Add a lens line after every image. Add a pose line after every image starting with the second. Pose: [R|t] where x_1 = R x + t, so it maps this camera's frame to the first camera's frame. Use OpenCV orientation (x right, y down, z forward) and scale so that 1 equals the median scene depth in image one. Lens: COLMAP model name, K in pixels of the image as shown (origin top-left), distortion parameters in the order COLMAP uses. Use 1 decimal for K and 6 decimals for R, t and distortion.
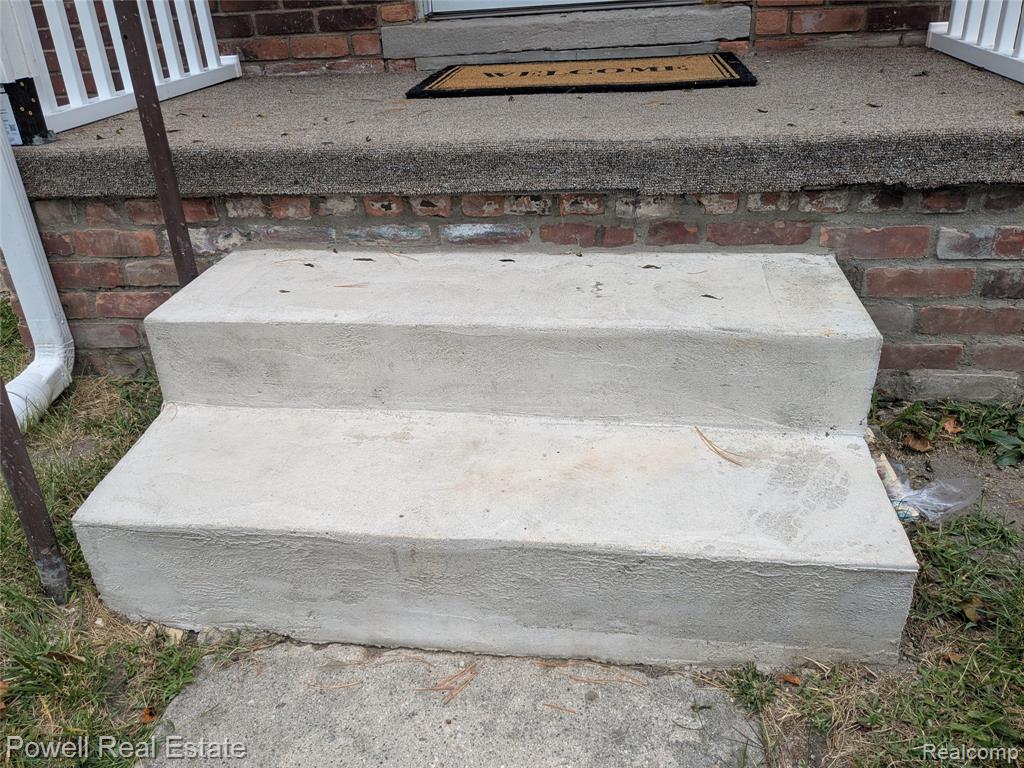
lens RADIAL K [[814.6, 0, 508.4], [0, 814.6, 383.9], [0, 0, 1]] dist [0.011983, 0.000634]
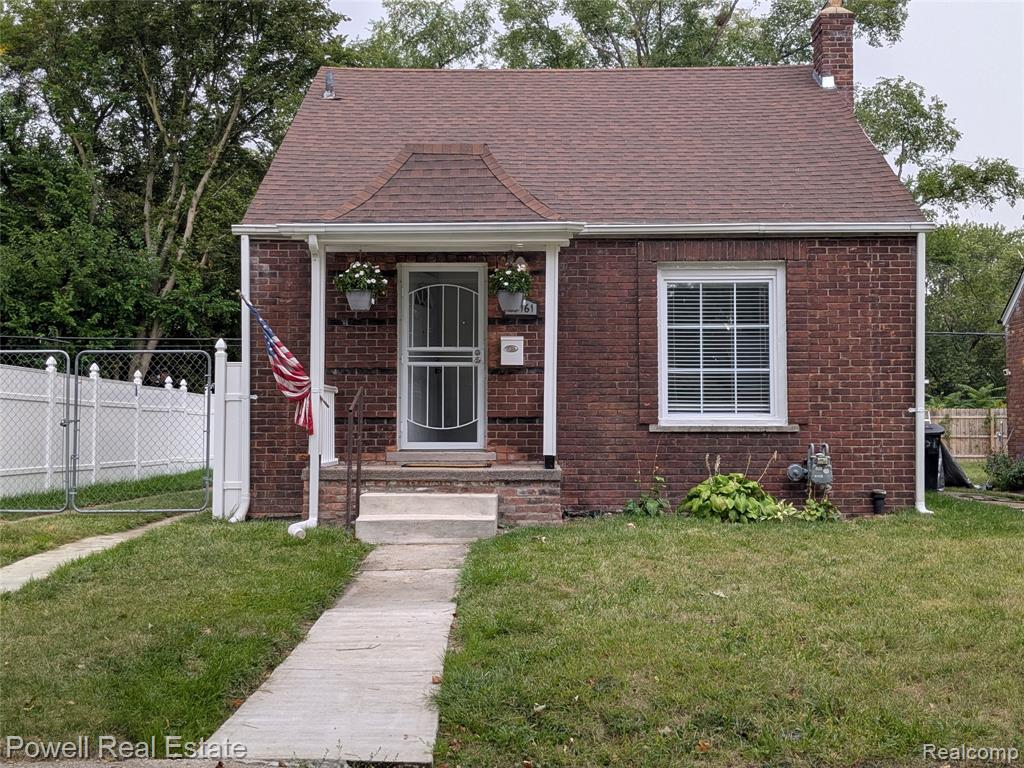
lens RADIAL K [[1209.6, 0, 503.7], [0, 1209.6, 378.2], [0, 0, 1]] dist [0.024546, 0.000000]
pose [[0.991272, 0.061036, 0.116856, -0.444772], [0.005650, 0.865892, -0.500199, 2.805545], [-0.131715, 0.496494, 0.857989, -5.452213]]
